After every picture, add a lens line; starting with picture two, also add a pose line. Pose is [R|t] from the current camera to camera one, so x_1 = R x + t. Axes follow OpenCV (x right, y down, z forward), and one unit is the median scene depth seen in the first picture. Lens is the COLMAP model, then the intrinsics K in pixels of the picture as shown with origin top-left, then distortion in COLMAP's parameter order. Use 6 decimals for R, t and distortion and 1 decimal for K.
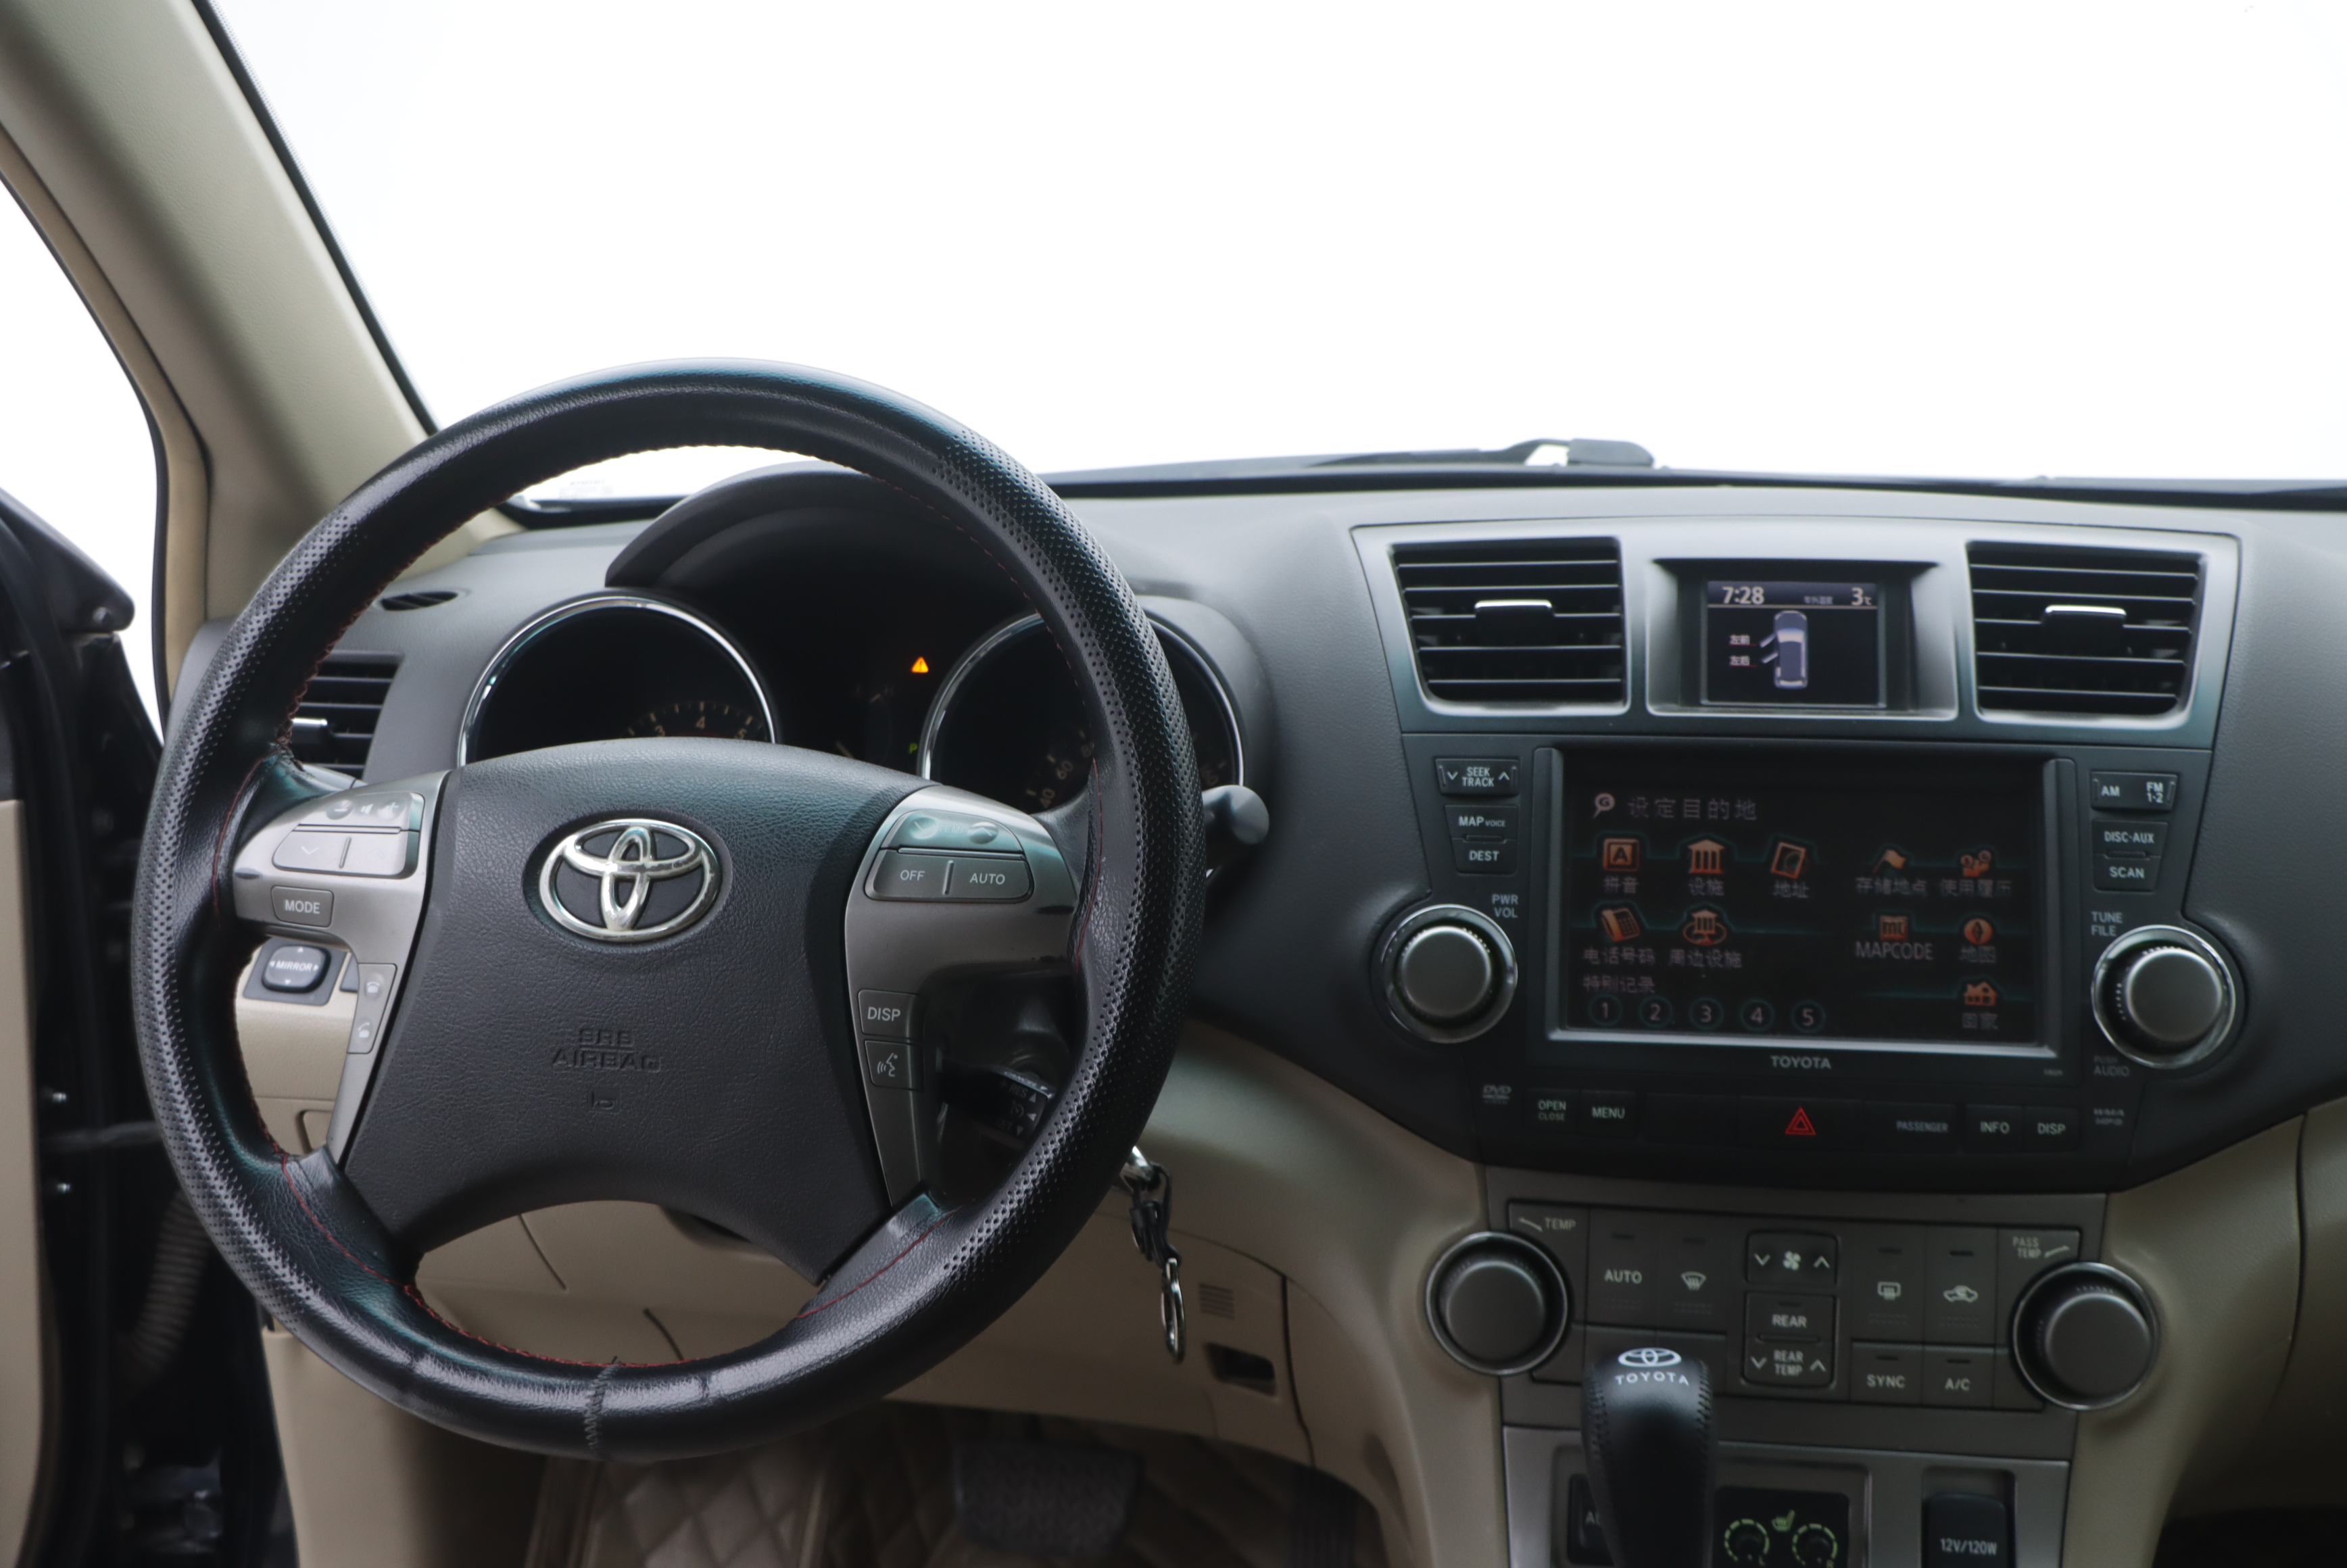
lens RADIAL K [[2299.1, 0, 1182.9], [0, 2299.1, 805.0], [0, 0, 1]] dist [-0.140393, 0.224928]
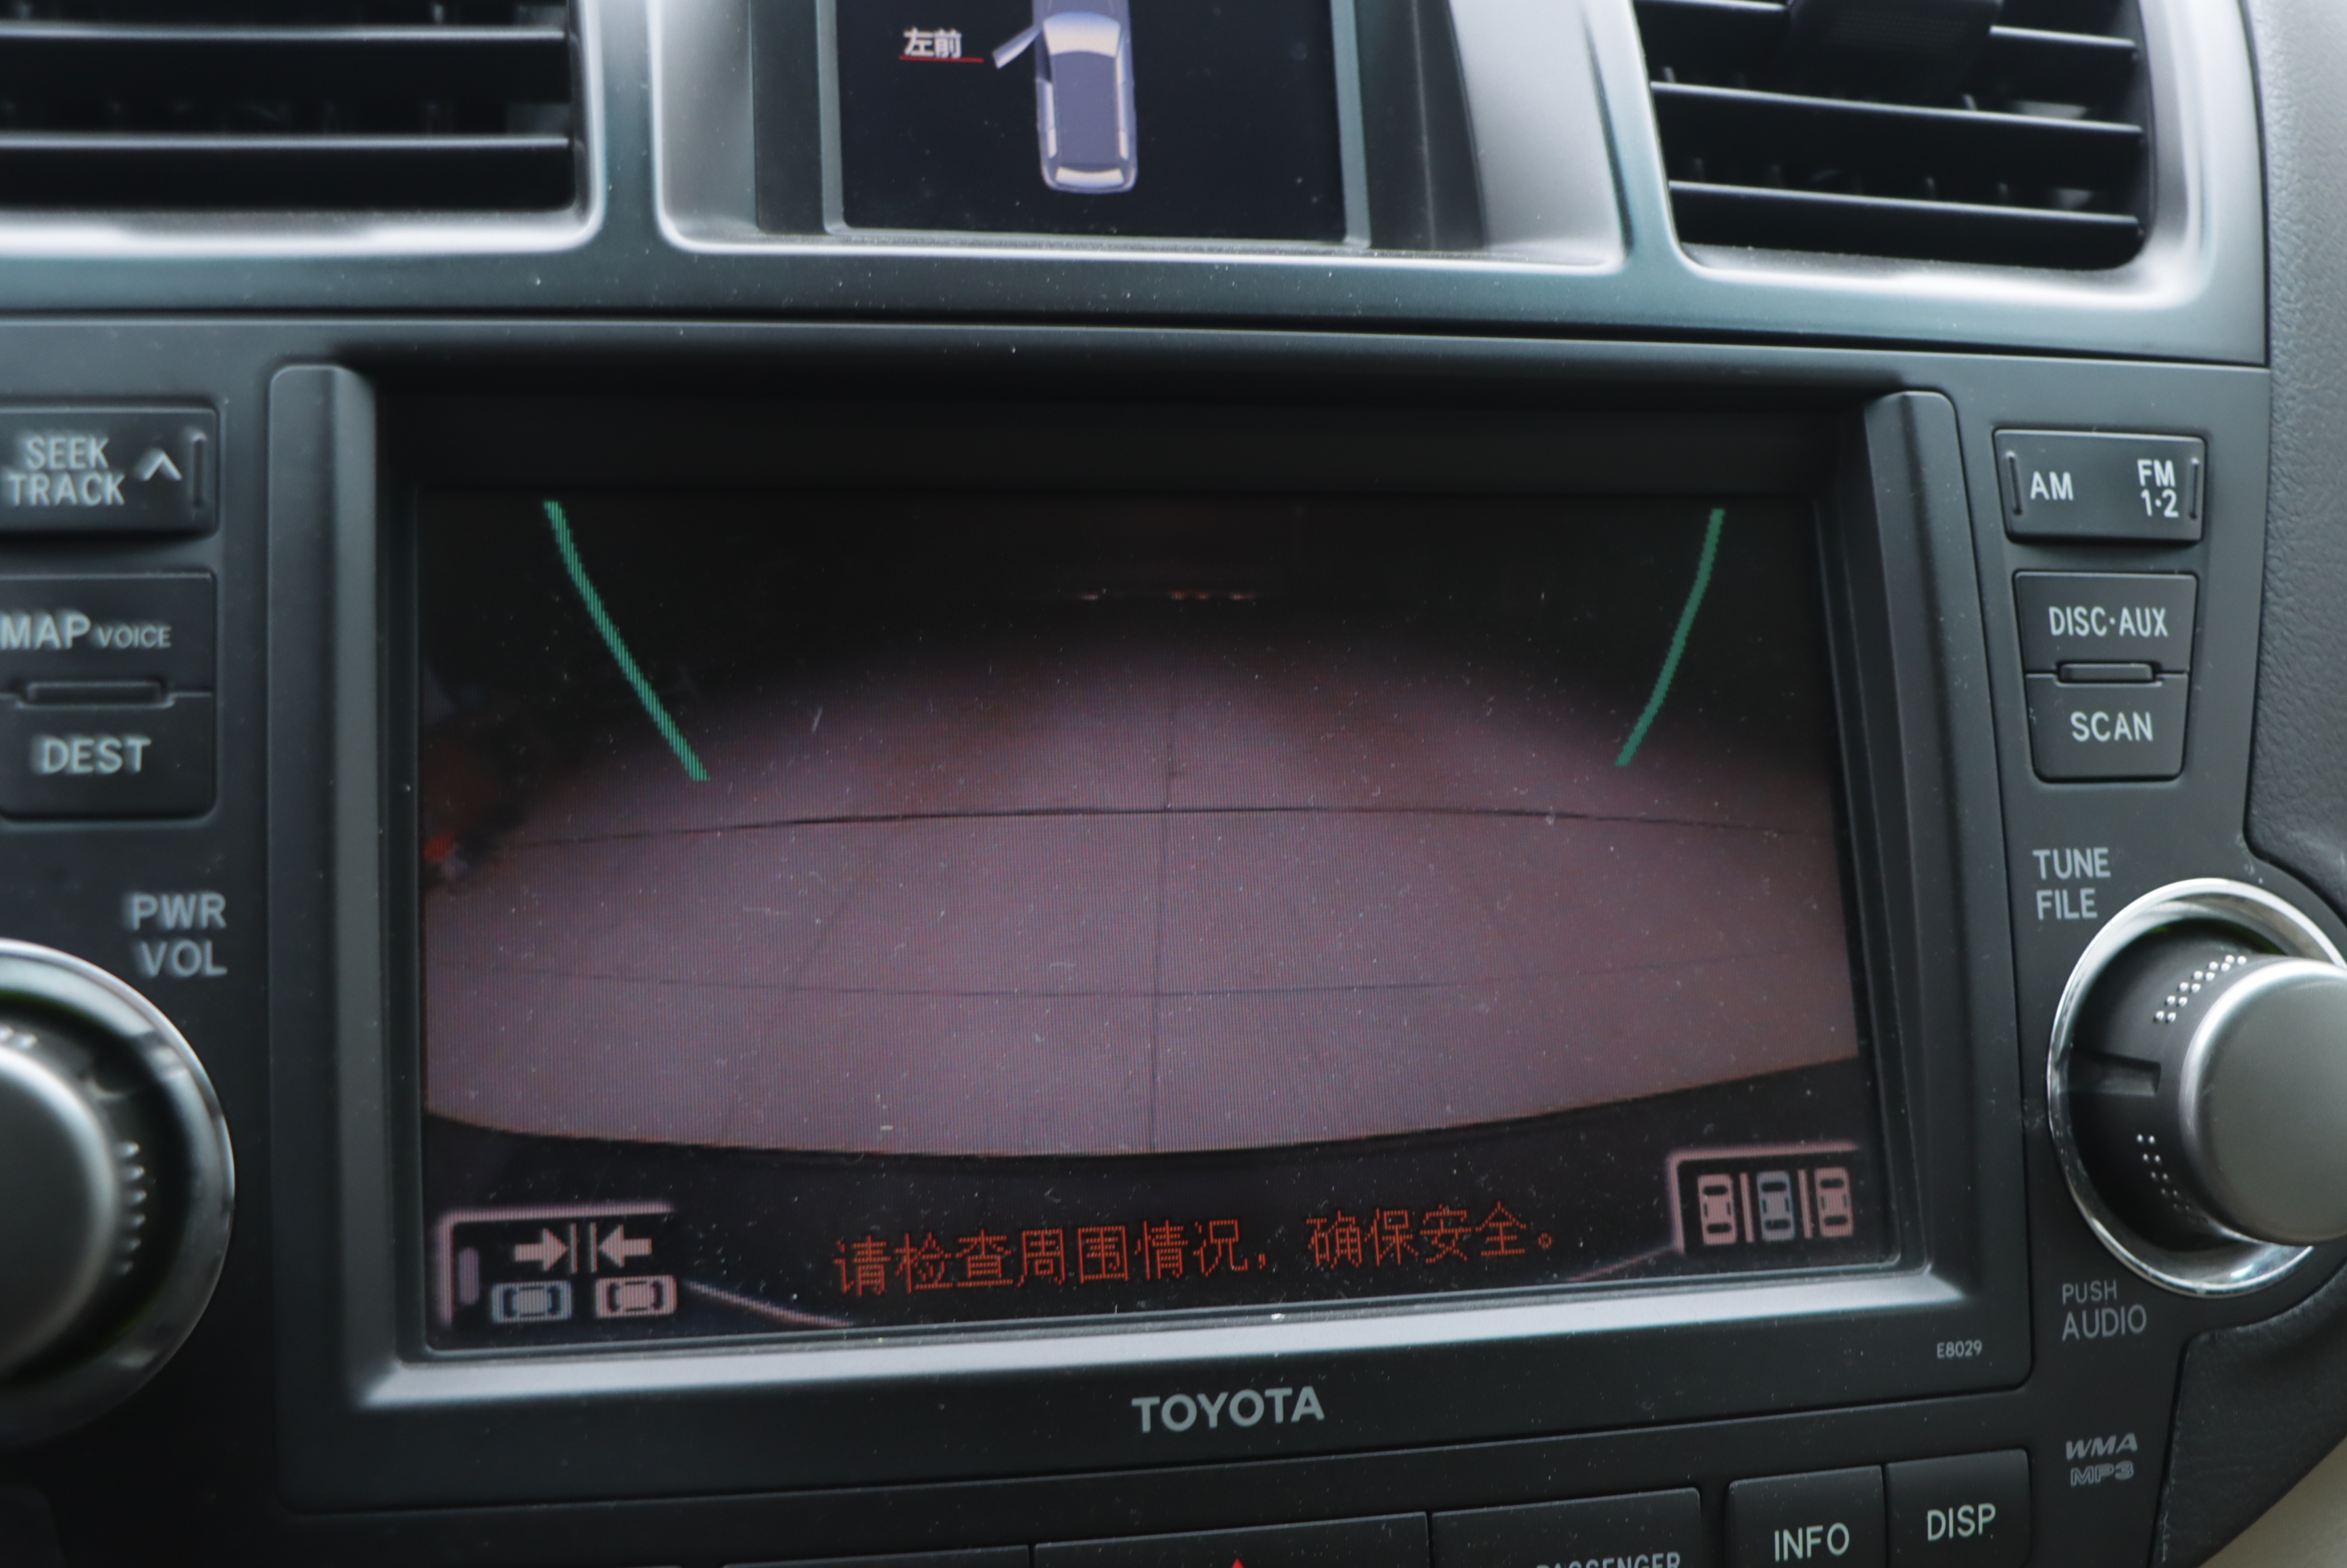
lens RADIAL K [[2784.7, 0, 1190.6], [0, 2784.7, 800.2], [0, 0, 1]] dist [-0.111862, 0.228938]
pose [[0.921050, -0.056605, 0.385308, 0.128852], [0.021015, 0.995163, 0.095964, -0.001643], [-0.388876, -0.080291, 0.917785, 0.662621]]
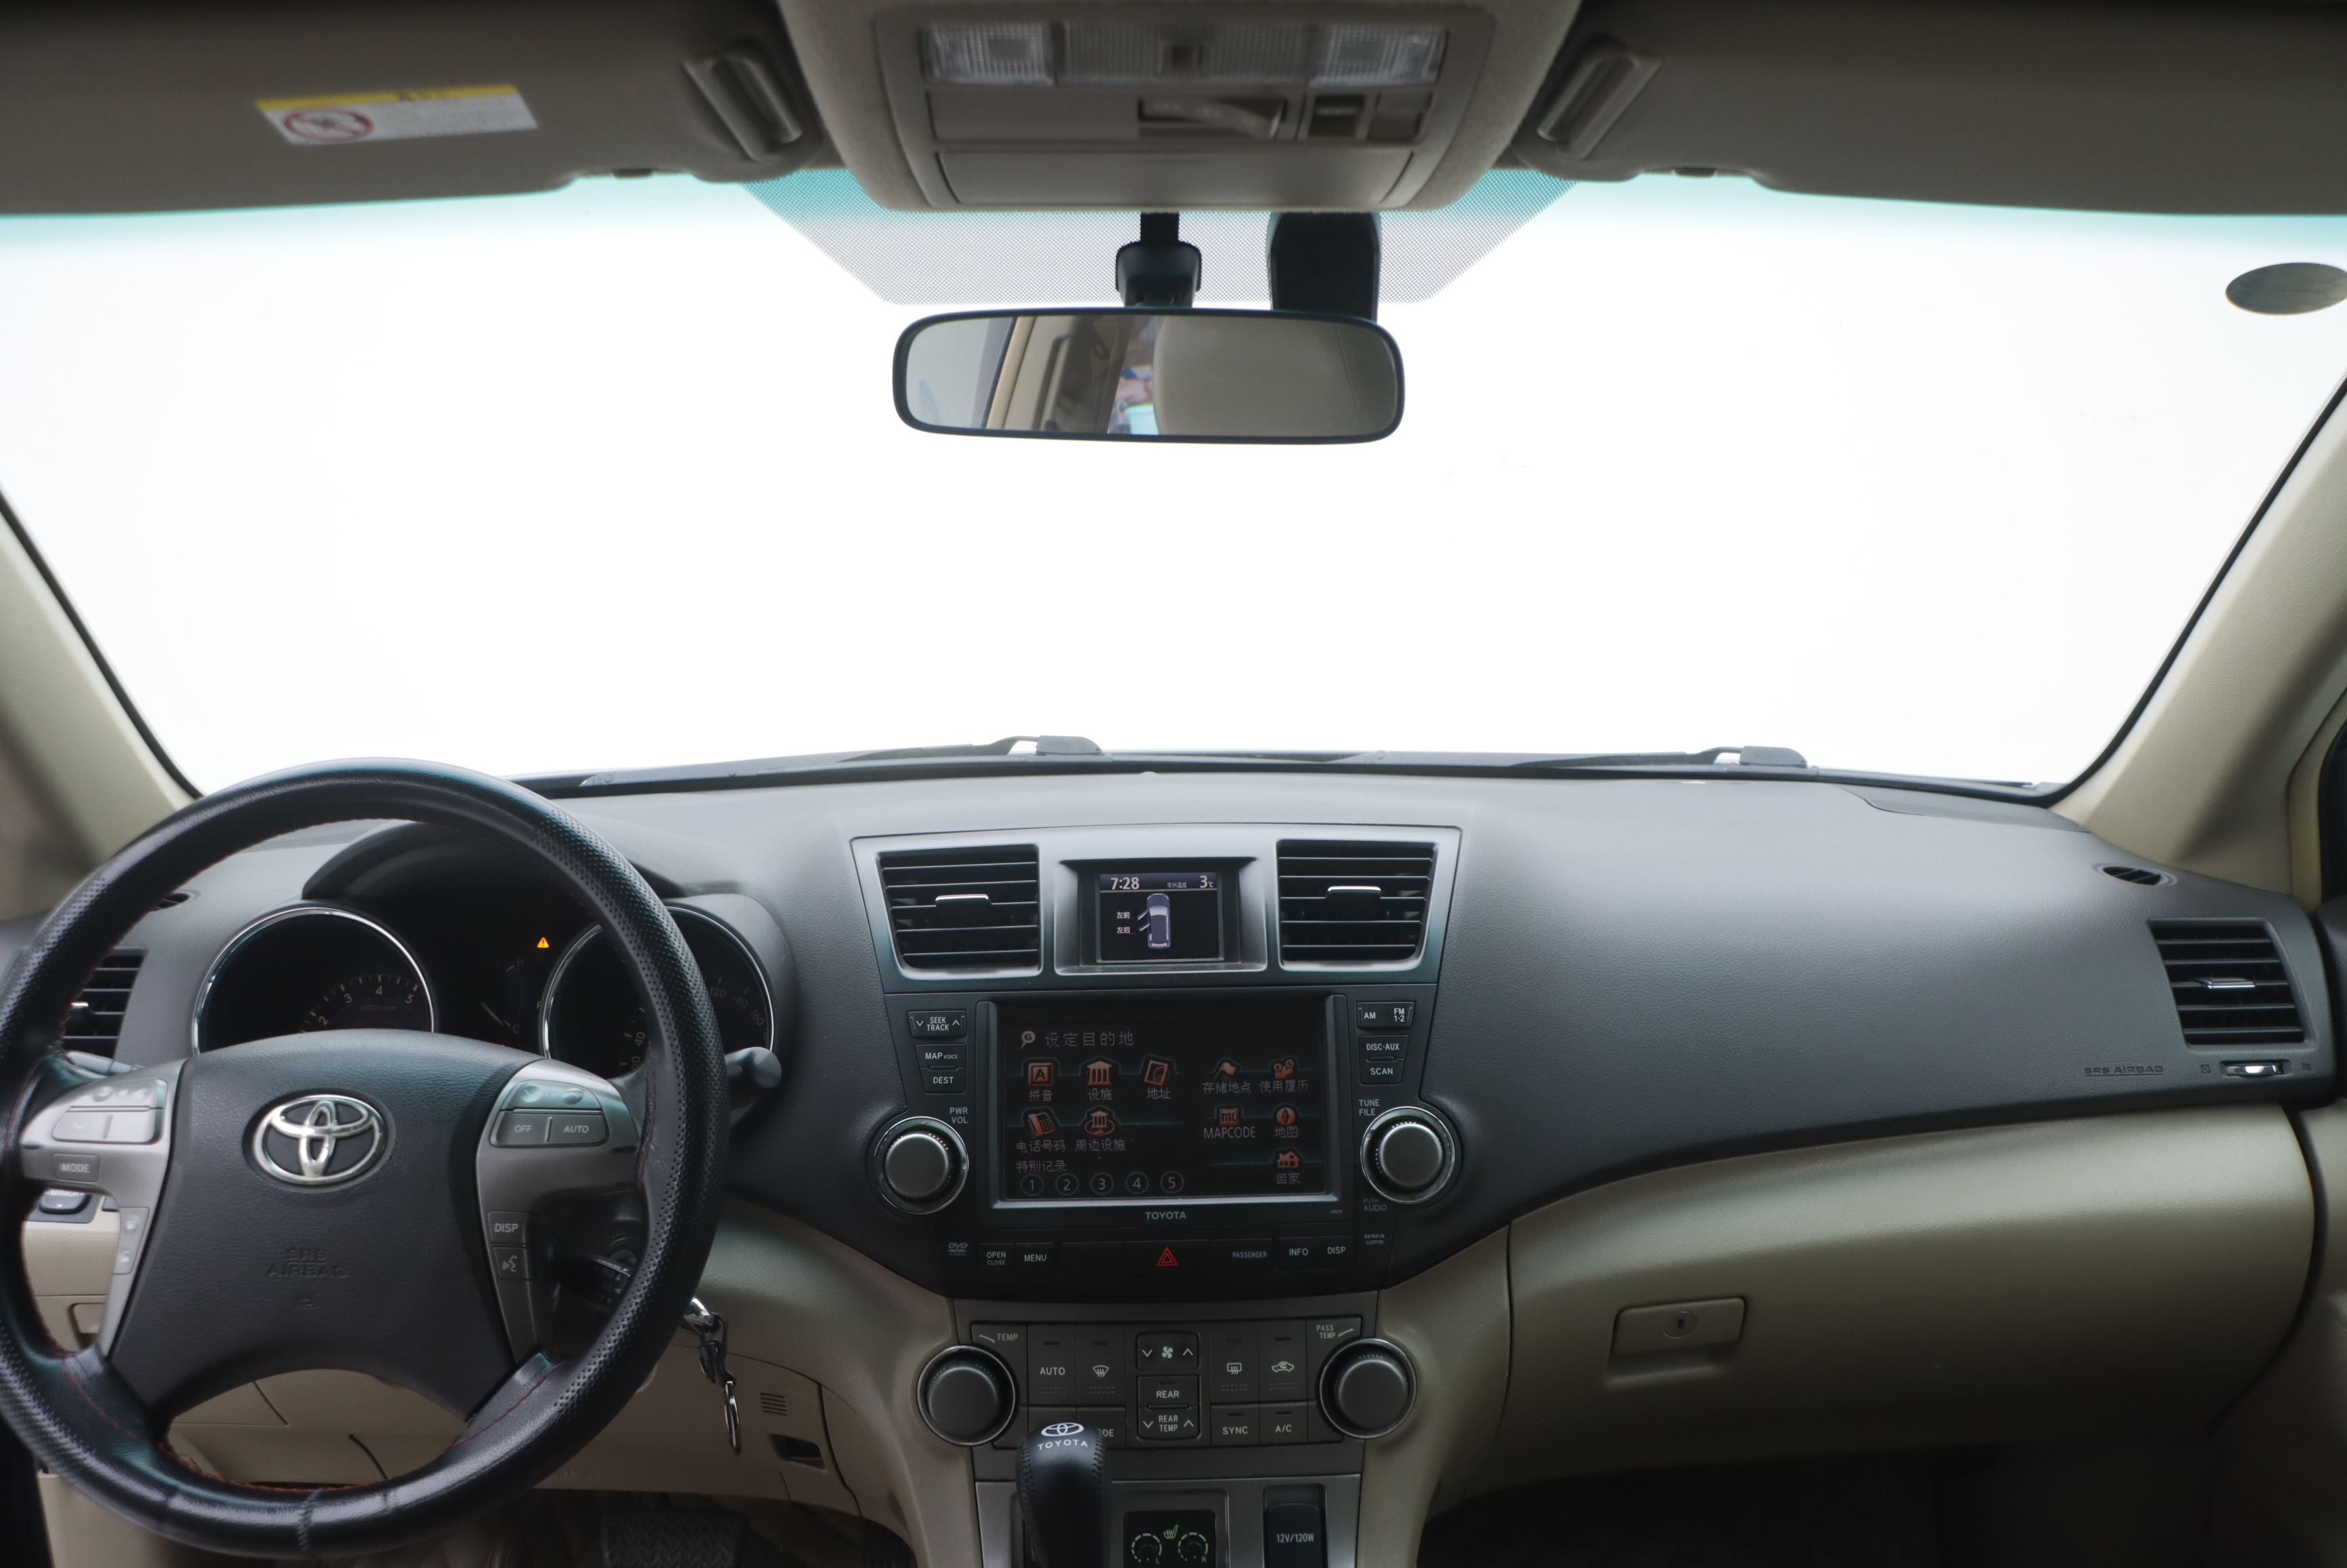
lens RADIAL K [[1885.6, 0, 1178.7], [0, 1885.6, 815.6], [0, 0, 1]] dist [-0.191772, 0.151031]
pose [[0.981007, -0.029580, 0.191706, 0.058663], [0.042745, 0.996975, -0.064905, -0.061369], [-0.189206, 0.071867, 0.979304, -0.178343]]
